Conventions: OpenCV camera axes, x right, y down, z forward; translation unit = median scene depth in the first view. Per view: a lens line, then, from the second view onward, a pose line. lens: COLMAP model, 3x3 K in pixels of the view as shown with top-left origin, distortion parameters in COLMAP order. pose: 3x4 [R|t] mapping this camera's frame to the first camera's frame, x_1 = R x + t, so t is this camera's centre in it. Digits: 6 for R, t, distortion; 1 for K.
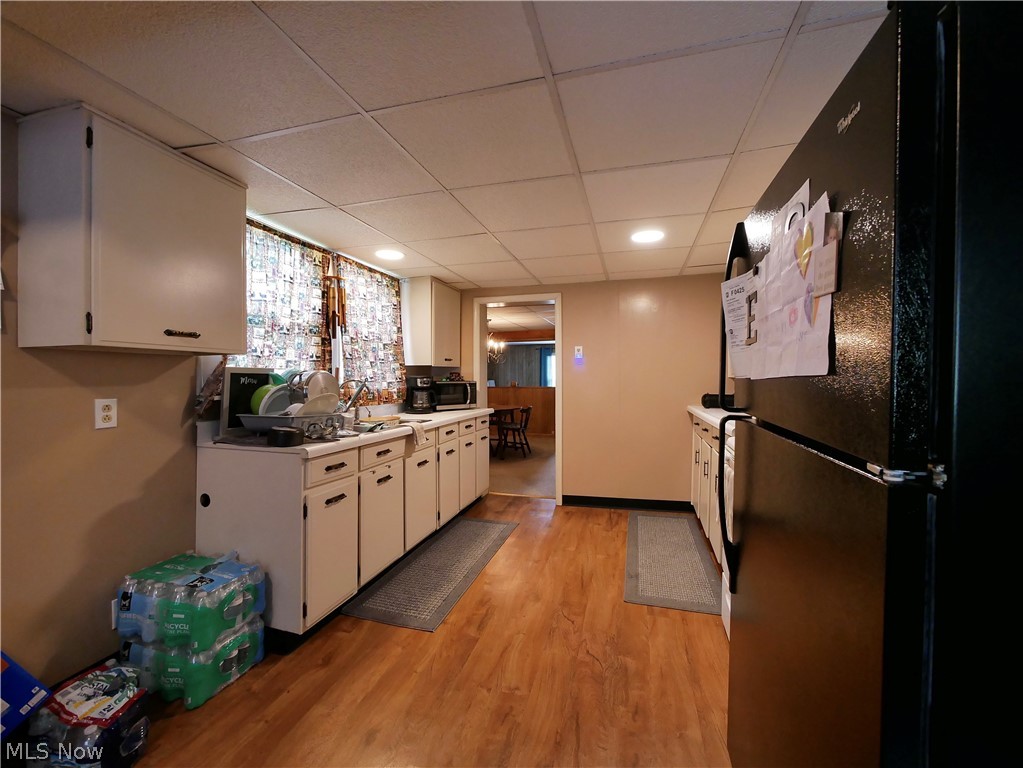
lens RADIAL K [[418.9, 0, 511.9], [0, 418.9, 382.0], [0, 0, 1]] dist [-0.001014, -0.000002]
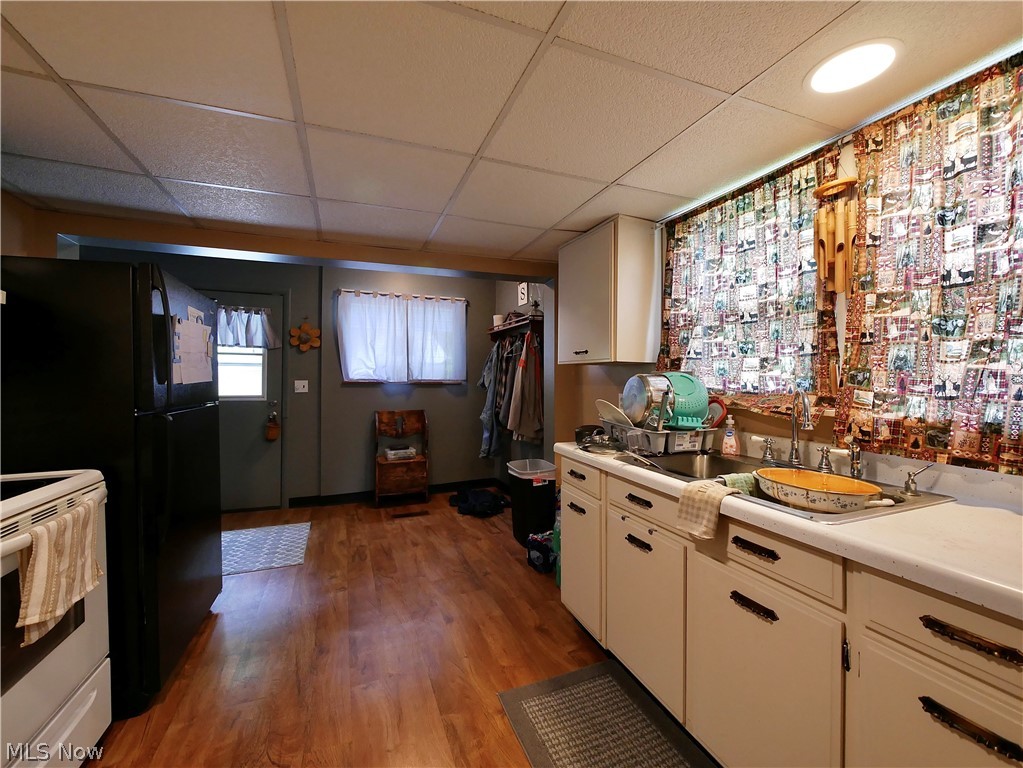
lens RADIAL K [[418.9, 0, 509.0], [0, 418.9, 377.9], [0, 0, 1]] dist [-0.001014, -0.000002]
pose [[-0.790364, 0.005519, -0.612612, 0.254441], [-0.005367, 0.999859, 0.015932, -0.030796], [0.612614, 0.015880, -0.790223, 1.435784]]
